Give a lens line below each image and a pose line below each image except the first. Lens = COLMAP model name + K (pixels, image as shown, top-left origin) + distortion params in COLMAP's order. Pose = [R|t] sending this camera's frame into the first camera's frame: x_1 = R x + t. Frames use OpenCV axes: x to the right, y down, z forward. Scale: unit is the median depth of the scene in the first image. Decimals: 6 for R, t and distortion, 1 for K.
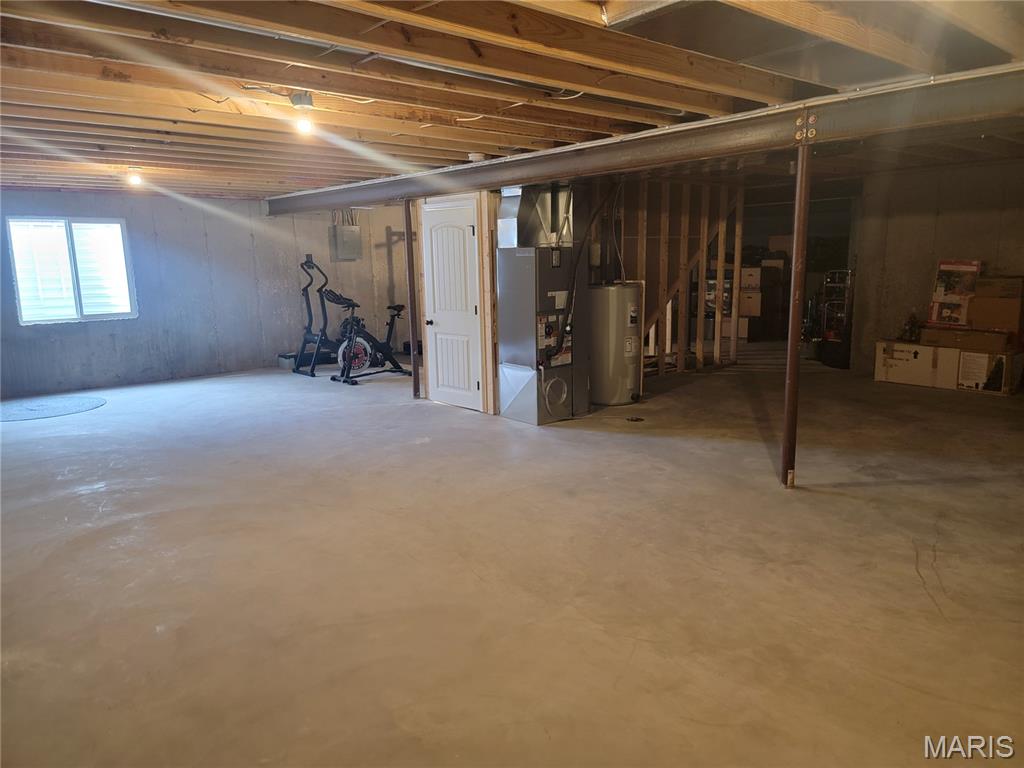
lens RADIAL K [[701.8, 0, 512.1], [0, 701.8, 379.6], [0, 0, 1]] dist [0.076164, -0.059691]
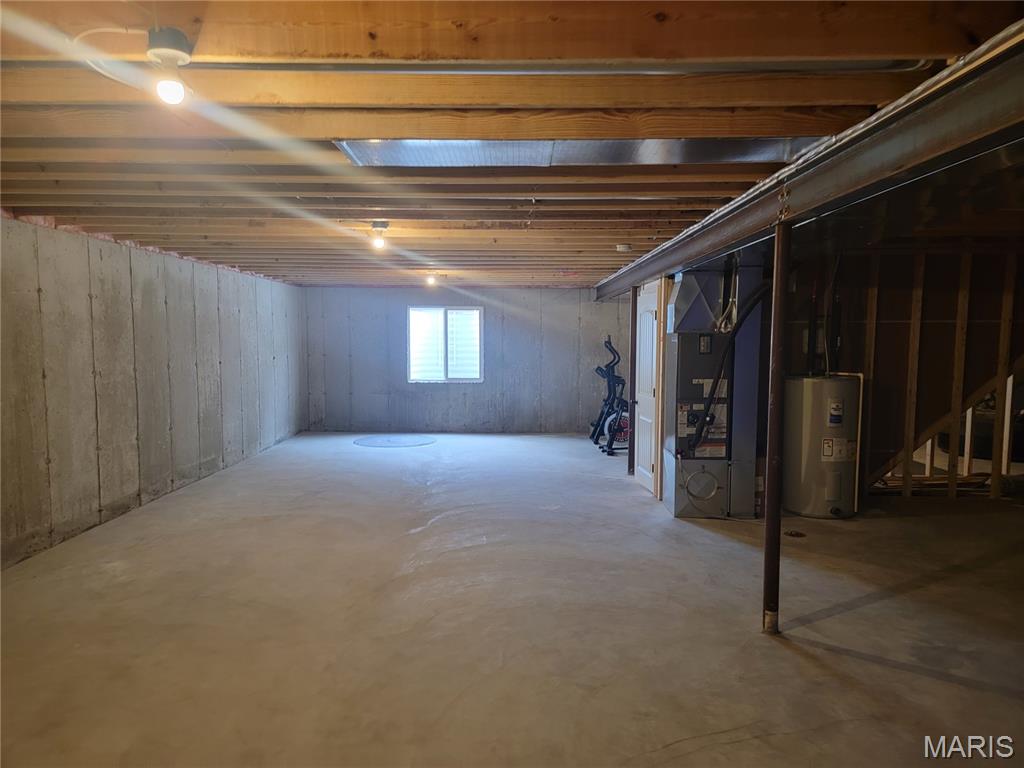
lens RADIAL K [[701.8, 0, 515.5], [0, 701.8, 392.9], [0, 0, 1]] dist [0.076164, -0.059691]
pose [[0.750582, 0.073422, -0.656686, 0.482847], [-0.131196, 0.990581, -0.039200, -0.035162], [0.647622, 0.115577, 0.753145, 0.117517]]
